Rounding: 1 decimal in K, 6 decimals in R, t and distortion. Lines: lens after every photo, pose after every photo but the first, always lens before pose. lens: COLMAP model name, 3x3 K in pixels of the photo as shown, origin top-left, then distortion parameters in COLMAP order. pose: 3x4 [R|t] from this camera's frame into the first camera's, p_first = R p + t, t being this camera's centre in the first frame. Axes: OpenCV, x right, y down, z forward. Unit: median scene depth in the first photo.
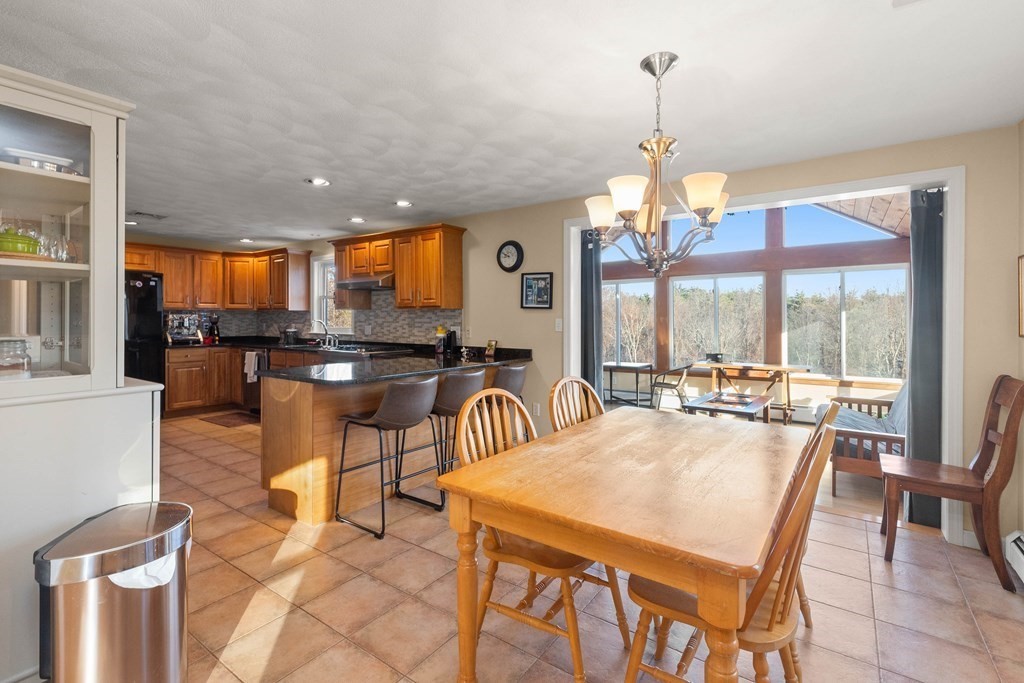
lens RADIAL K [[463.3, 0, 519.9], [0, 463.3, 320.6], [0, 0, 1]] dist [0.005930, 0.000251]
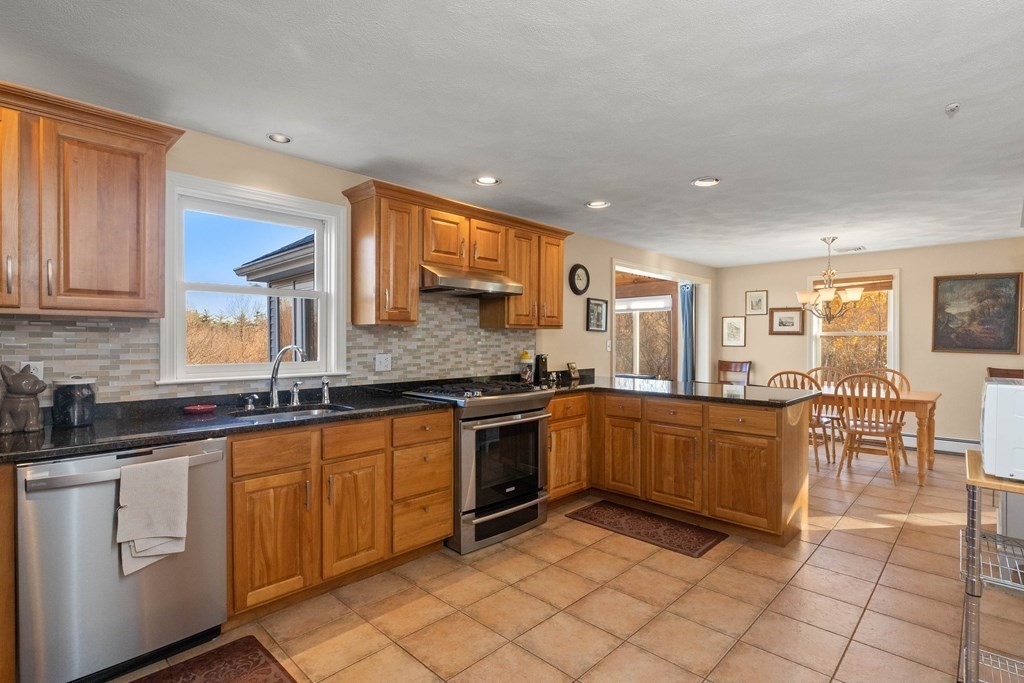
lens RADIAL K [[495.0, 0, 514.0], [0, 495.0, 341.7], [0, 0, 1]] dist [-0.000618, -0.000041]
pose [[0.159983, -0.009727, 0.987072, -1.021784], [0.000455, 0.999952, 0.009781, -0.011211], [-0.987120, -0.001116, 0.159980, 0.882188]]
